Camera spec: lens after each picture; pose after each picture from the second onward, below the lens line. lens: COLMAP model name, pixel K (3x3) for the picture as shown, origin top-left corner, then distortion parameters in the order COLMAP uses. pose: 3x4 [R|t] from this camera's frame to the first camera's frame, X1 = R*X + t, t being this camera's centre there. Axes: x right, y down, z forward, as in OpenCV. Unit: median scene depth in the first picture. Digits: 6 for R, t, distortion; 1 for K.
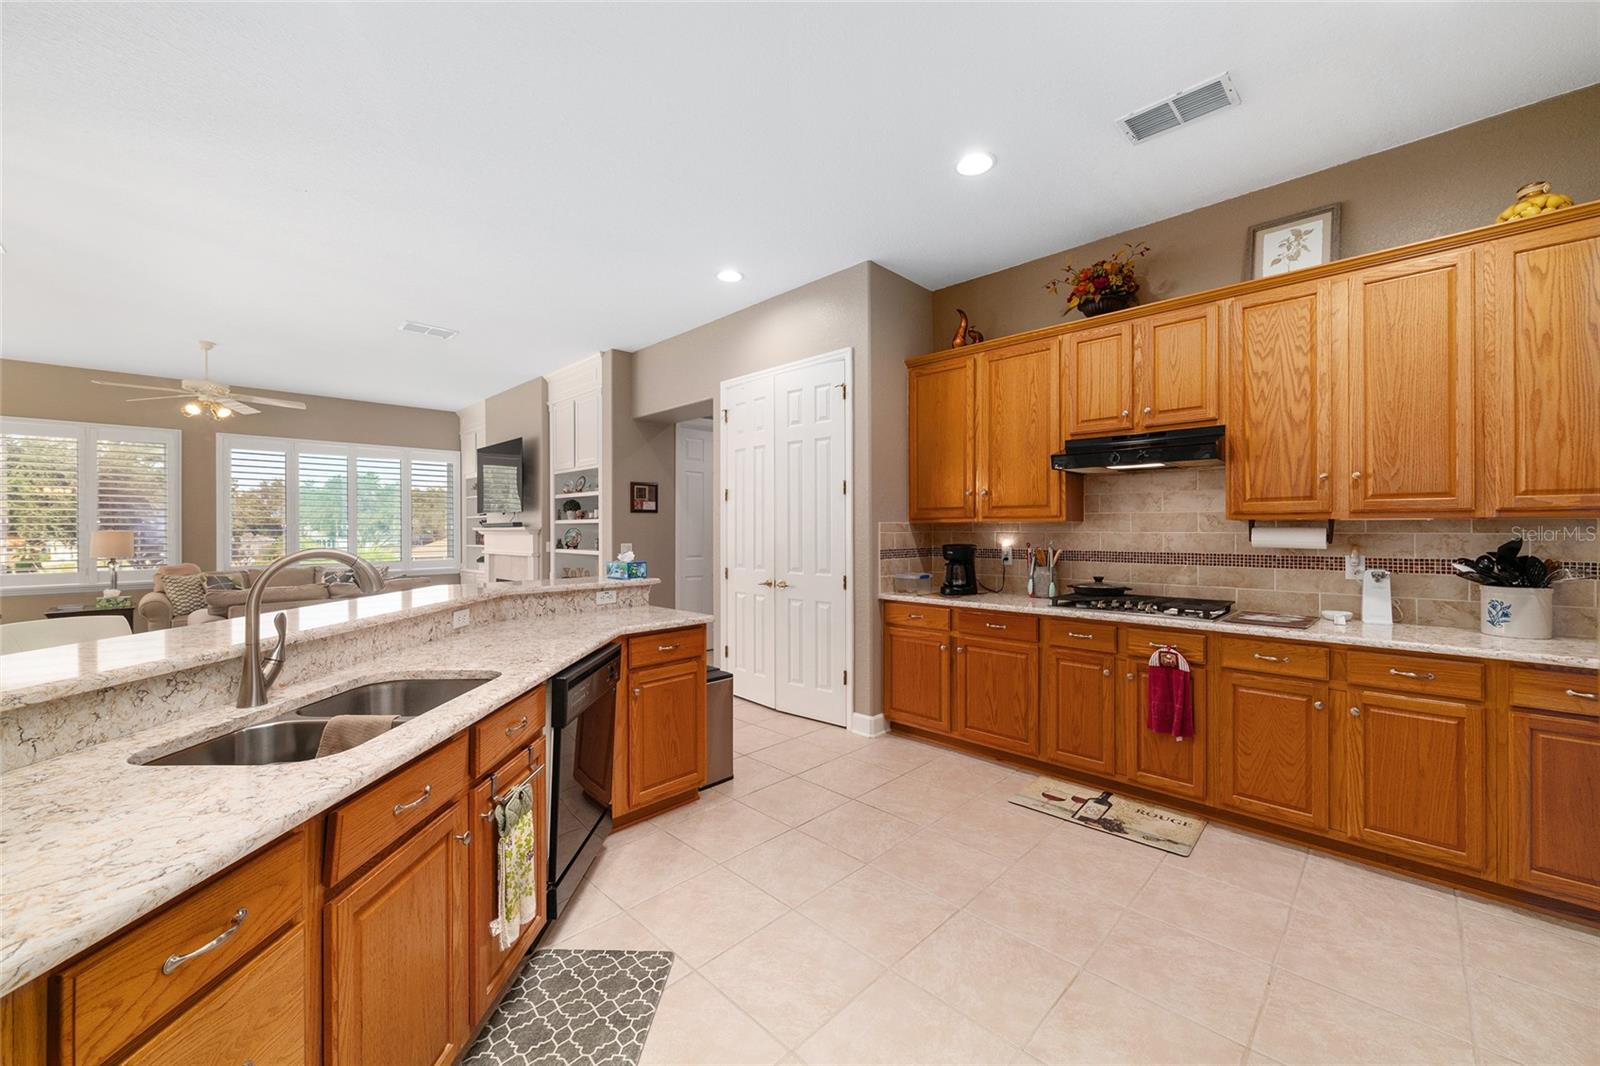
lens RADIAL K [[638.8, 0, 786.7], [0, 638.8, 523.5], [0, 0, 1]] dist [-0.002802, 0.001228]
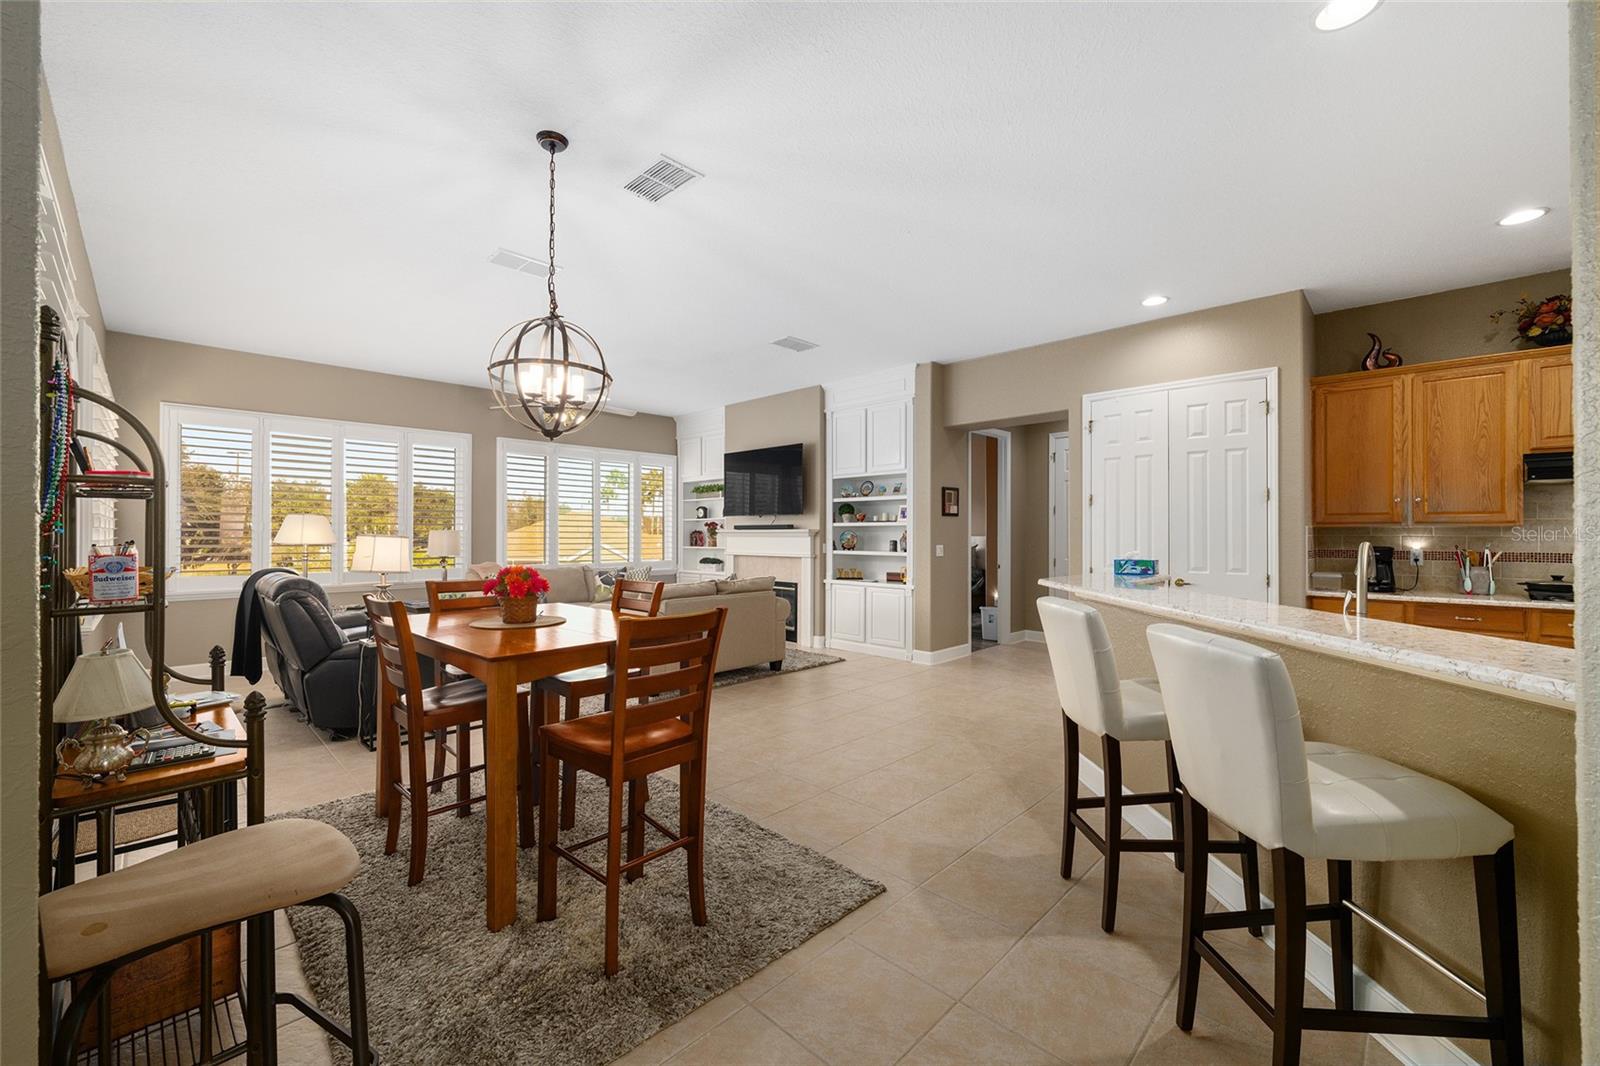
lens RADIAL K [[638.8, 0, 796.7], [0, 638.8, 527.9], [0, 0, 1]] dist [-0.002802, 0.001228]
pose [[0.999720, 0.007451, 0.022475, -0.752877], [-0.007391, 0.999969, -0.002736, 0.010706], [-0.022495, 0.002569, 0.999744, -0.081299]]
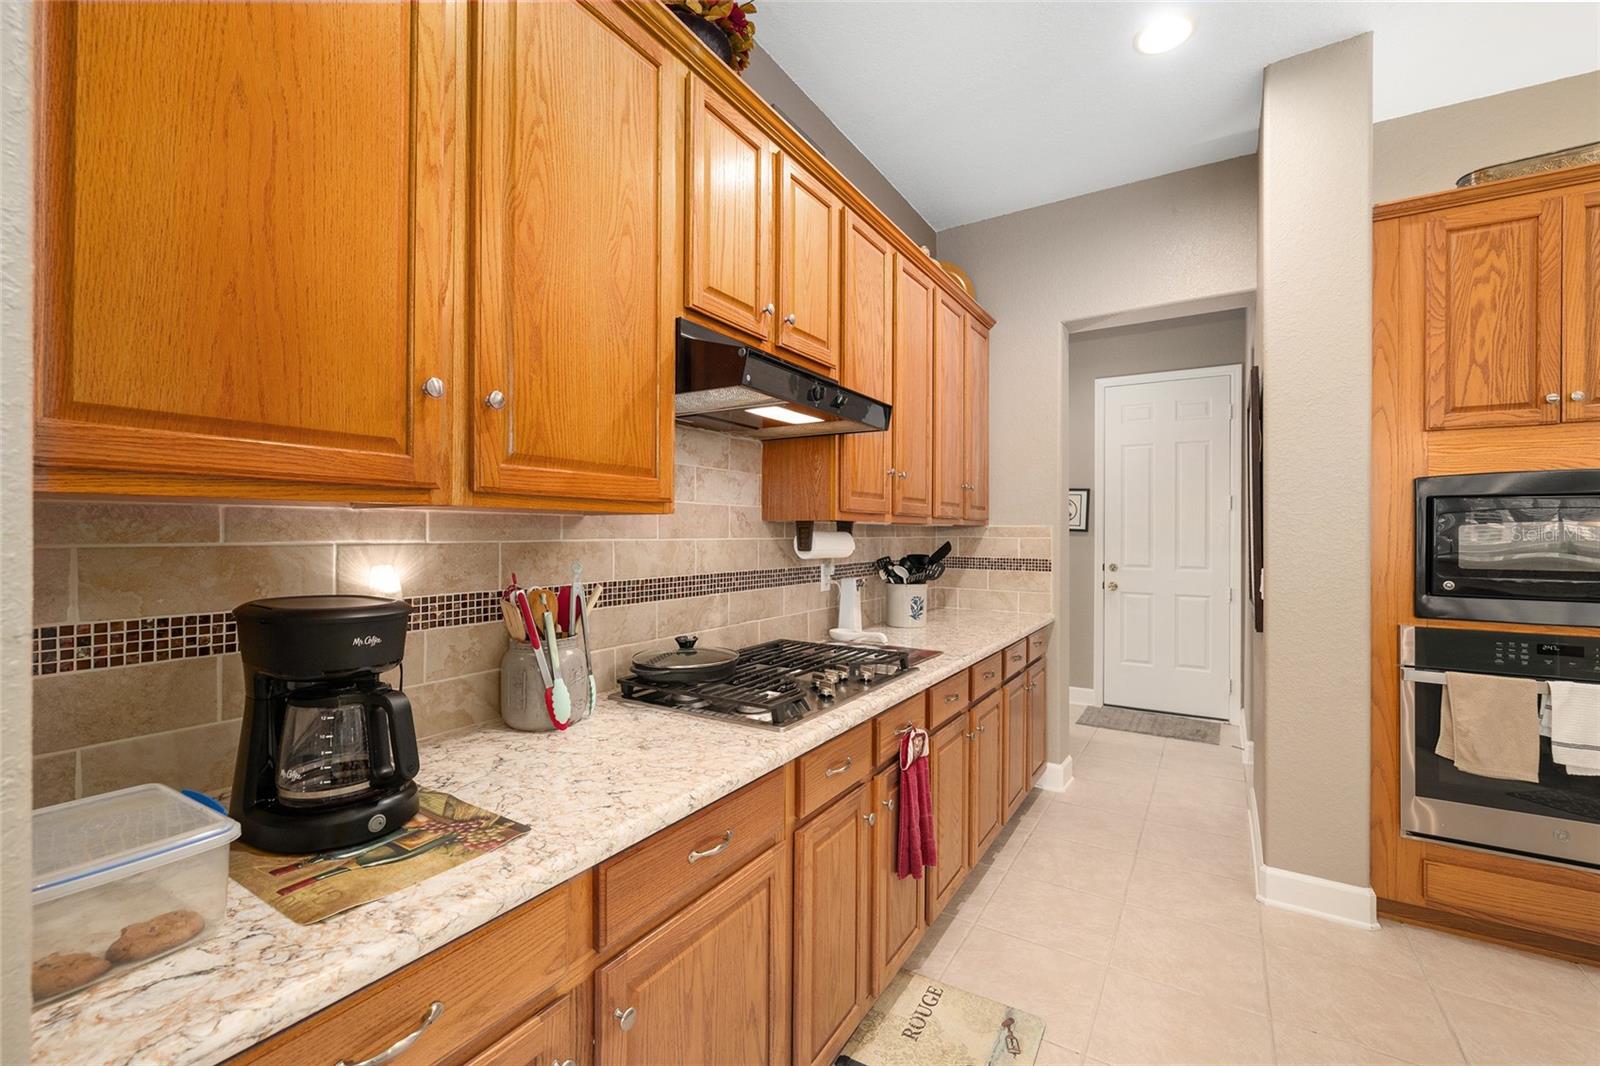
lens RADIAL K [[669.6, 0, 807.0], [0, 669.6, 527.3], [0, 0, 1]] dist [-0.003238, 0.001074]
pose [[-0.243444, 0.008232, 0.969880, 0.000105], [-0.011229, 0.999873, -0.011305, 0.007334], [-0.969850, -0.013643, -0.243320, 0.886096]]
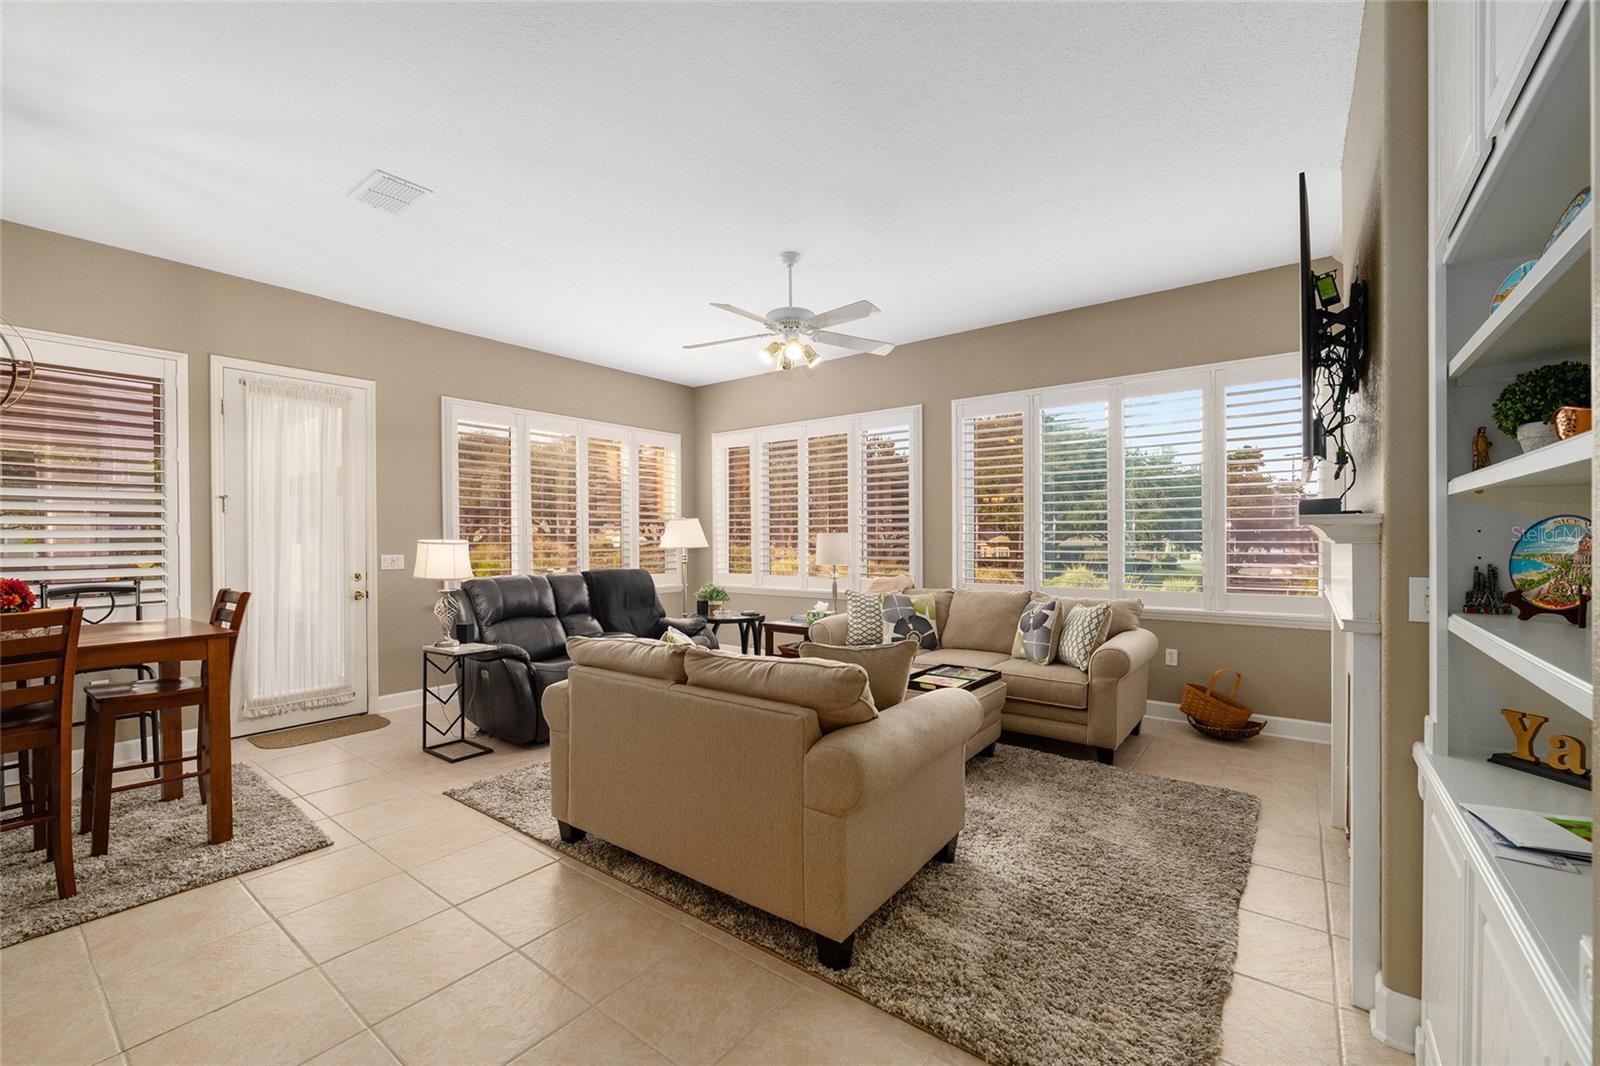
lens RADIAL K [[638.8, 0, 792.1], [0, 638.8, 544.9], [0, 0, 1]] dist [-0.002802, 0.001228]
pose [[0.140588, 0.016539, -0.989930, -0.313852], [0.011513, 0.999766, 0.018338, 0.018396], [0.990001, -0.013975, 0.140365, 1.278953]]
